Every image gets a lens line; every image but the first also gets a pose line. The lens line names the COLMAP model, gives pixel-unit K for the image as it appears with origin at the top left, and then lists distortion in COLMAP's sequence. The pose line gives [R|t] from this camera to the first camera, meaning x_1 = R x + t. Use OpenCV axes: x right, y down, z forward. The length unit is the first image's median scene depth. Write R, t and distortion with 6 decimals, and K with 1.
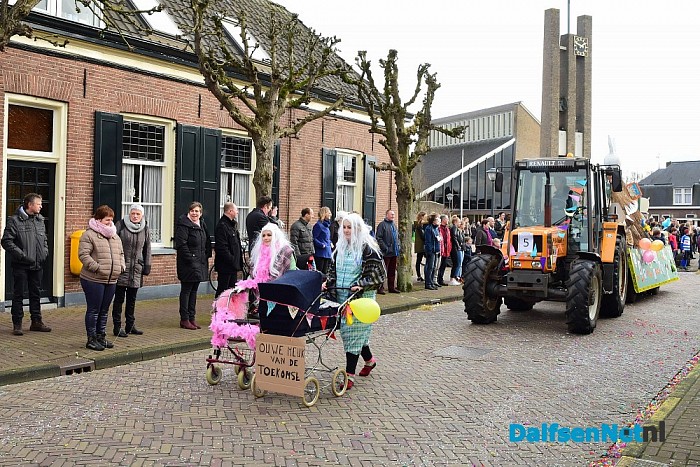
lens RADIAL K [[718.6, 0, 350.0], [0, 718.6, 233.5], [0, 0, 1]] dist [-0.142429, 0.097520]
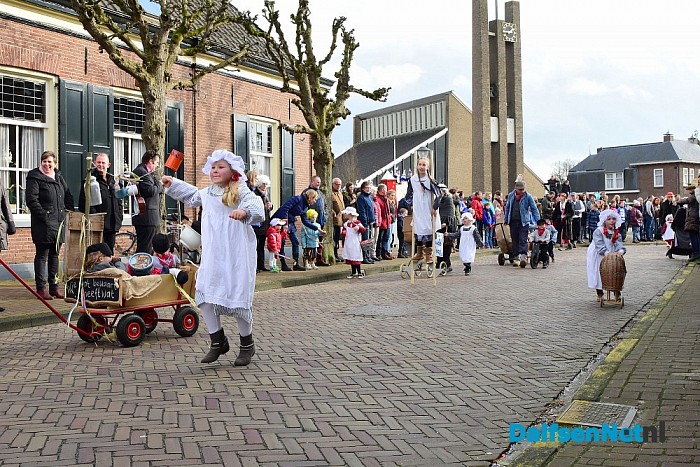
lens RADIAL K [[718.6, 0, 350.0], [0, 718.6, 233.5], [0, 0, 1]] dist [-0.142429, 0.097520]
pose [[0.995680, -0.035917, 0.085624, 0.031555], [0.035923, 0.999353, 0.001464, 0.043118], [-0.085622, 0.001618, 0.996326, 0.090066]]
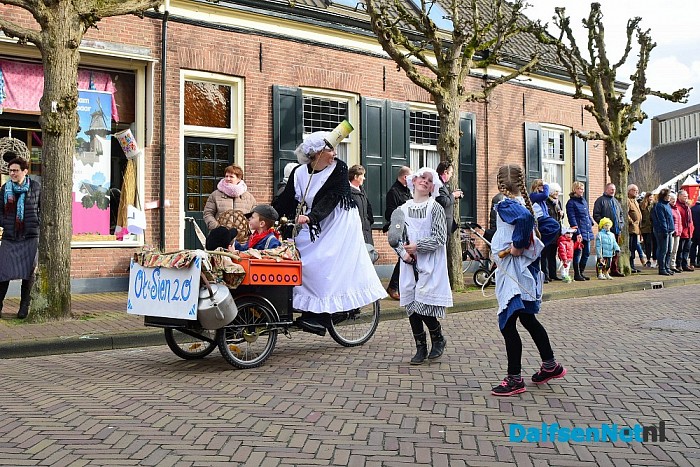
lens RADIAL K [[718.6, 0, 350.0], [0, 718.6, 233.5], [0, 0, 1]] dist [-0.142429, 0.097520]
pose [[0.950758, -0.028388, -0.308631, 0.030322], [0.023231, 0.999523, -0.020370, 0.041725], [0.309061, 0.012197, 0.950964, 0.076042]]
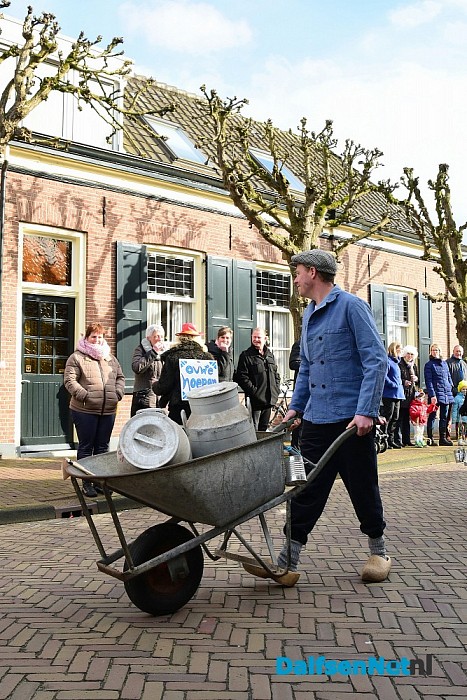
lens RADIAL K [[718.6, 0, 233.9], [0, 718.6, 347.1], [0, 0, 1]] dist [-0.142429, 0.097520]
pose [[0.972359, -0.044390, -0.229231, -0.001938], [0.025044, 0.995926, -0.086626, 0.038403], [0.232143, 0.078491, 0.969510, 0.107357]]
